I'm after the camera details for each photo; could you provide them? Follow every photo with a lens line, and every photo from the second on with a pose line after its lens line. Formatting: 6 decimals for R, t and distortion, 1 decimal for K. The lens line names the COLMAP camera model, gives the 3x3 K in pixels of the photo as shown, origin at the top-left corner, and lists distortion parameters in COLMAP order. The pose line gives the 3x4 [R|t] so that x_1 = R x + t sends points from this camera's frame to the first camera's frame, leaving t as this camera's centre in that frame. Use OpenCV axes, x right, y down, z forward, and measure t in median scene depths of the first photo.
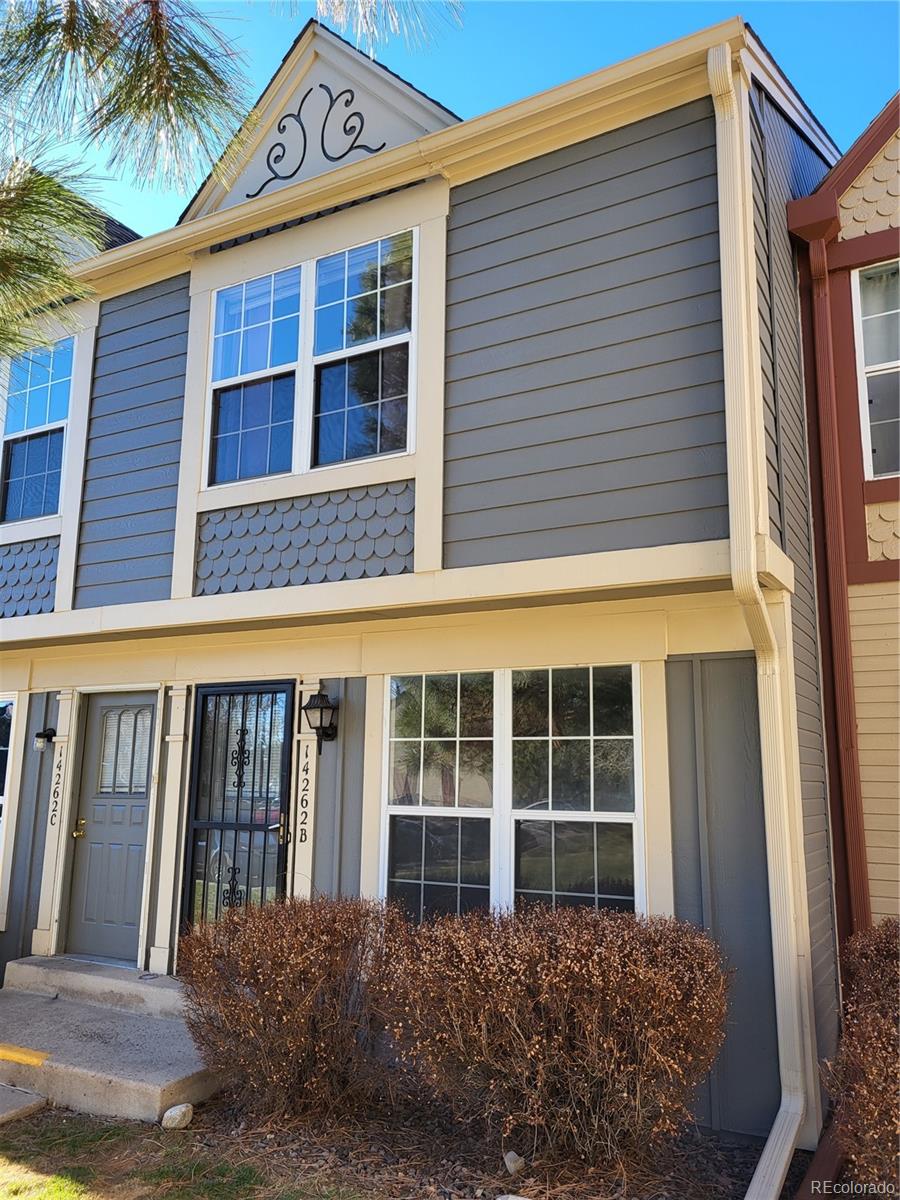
lens RADIAL K [[936.2, 0, 450.0], [0, 936.2, 600.0], [0, 0, 1]] dist [0.025834, -0.005139]
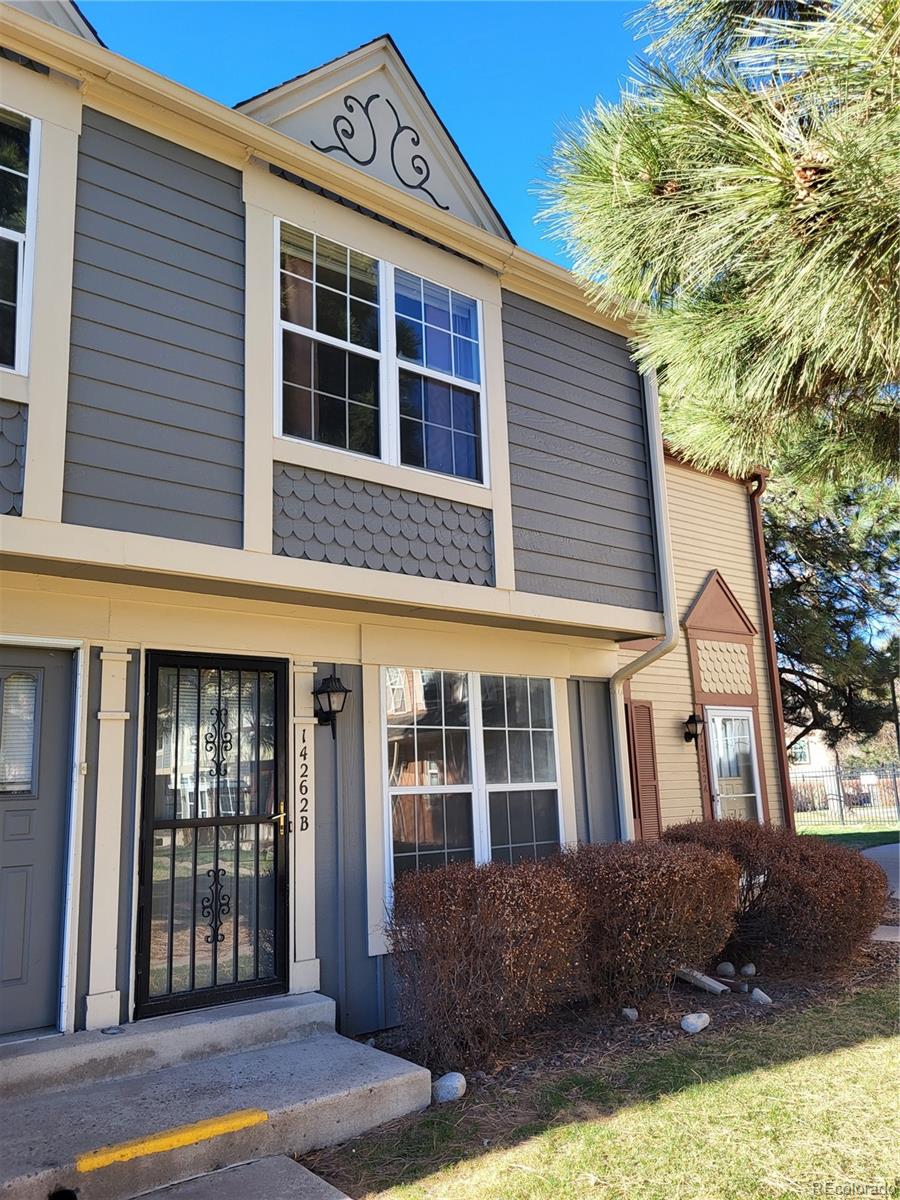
lens RADIAL K [[936.2, 0, 450.0], [0, 936.2, 600.0], [0, 0, 1]] dist [0.025834, -0.005139]
pose [[0.360369, 0.167683, 0.917615, -1.014119], [-0.129586, 0.983171, -0.128771, 0.130518], [-0.923765, -0.072505, 0.376034, 0.518120]]
